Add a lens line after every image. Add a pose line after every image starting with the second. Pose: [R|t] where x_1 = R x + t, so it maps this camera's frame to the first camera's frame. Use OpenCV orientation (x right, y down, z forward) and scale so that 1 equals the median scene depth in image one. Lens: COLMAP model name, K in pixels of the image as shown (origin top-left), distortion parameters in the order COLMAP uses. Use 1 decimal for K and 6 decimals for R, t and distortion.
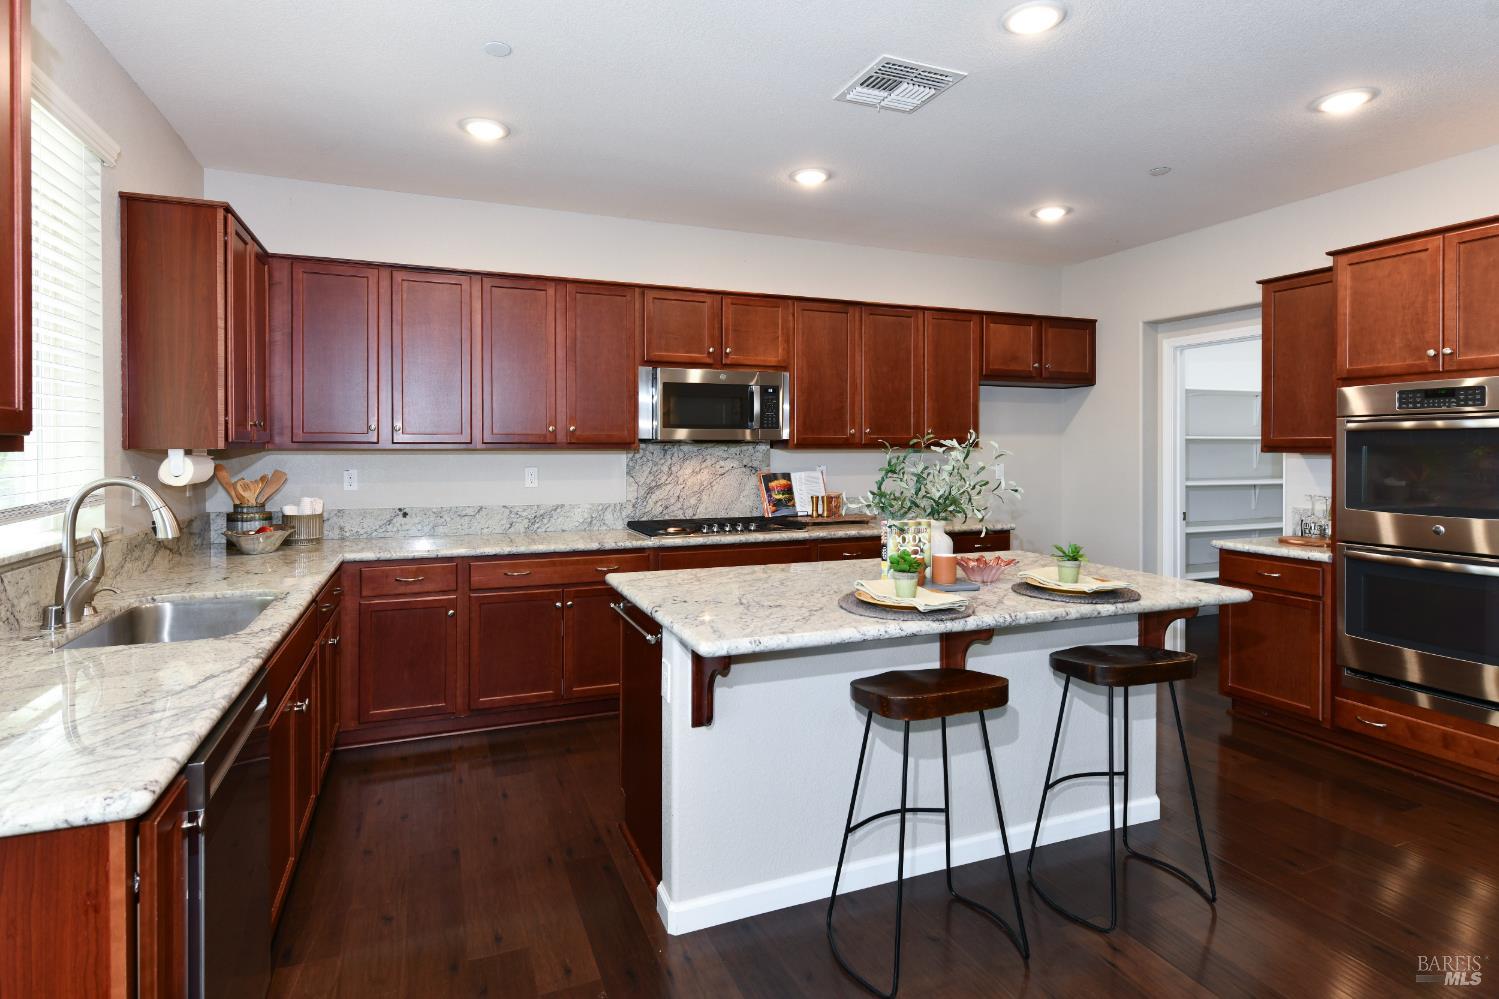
lens RADIAL K [[798.0, 0, 795.1], [0, 798.0, 452.3], [0, 0, 1]] dist [-0.001485, 0.001593]
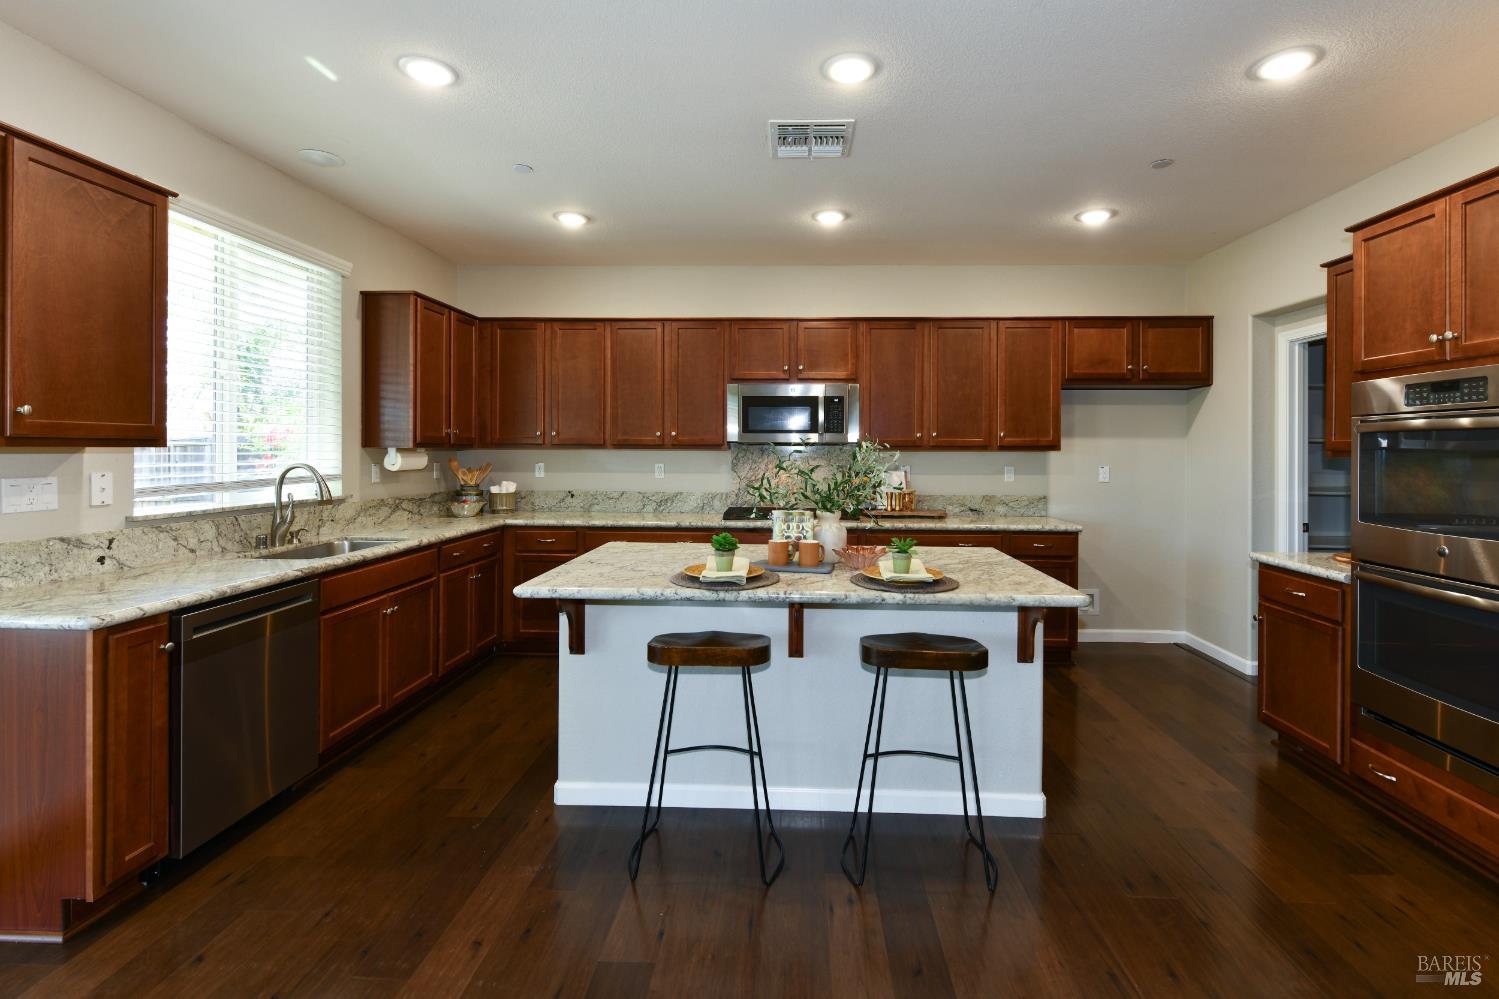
lens RADIAL K [[717.2, 0, 806.0], [0, 717.2, 447.6], [0, 0, 1]] dist [-0.004879, -0.001218]
pose [[0.905214, 0.003602, -0.424942, 0.464914], [-0.007342, 0.999947, -0.007164, -0.000153], [0.424893, 0.009605, 0.905192, 0.040613]]
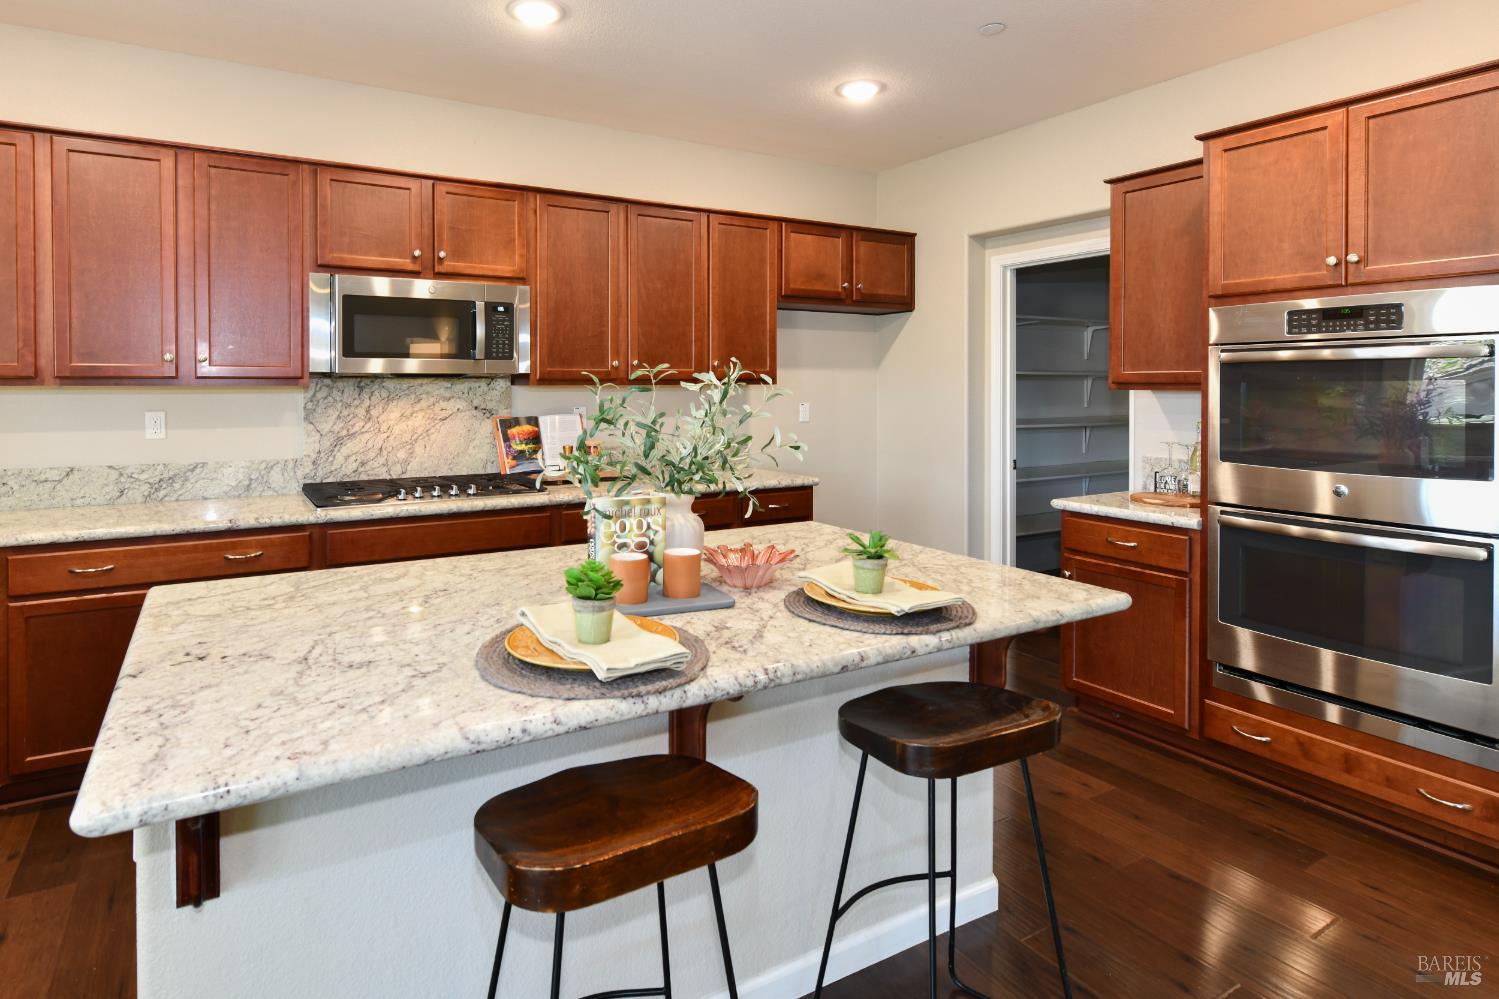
lens RADIAL K [[808.4, 0, 717.1], [0, 808.4, 393.8], [0, 0, 1]] dist [-0.002353, 0.001834]
pose [[0.993213, -0.001425, 0.116299, 0.104053], [0.000701, 0.999980, 0.006263, -0.001569], [-0.116305, -0.006139, 0.993195, 0.262004]]
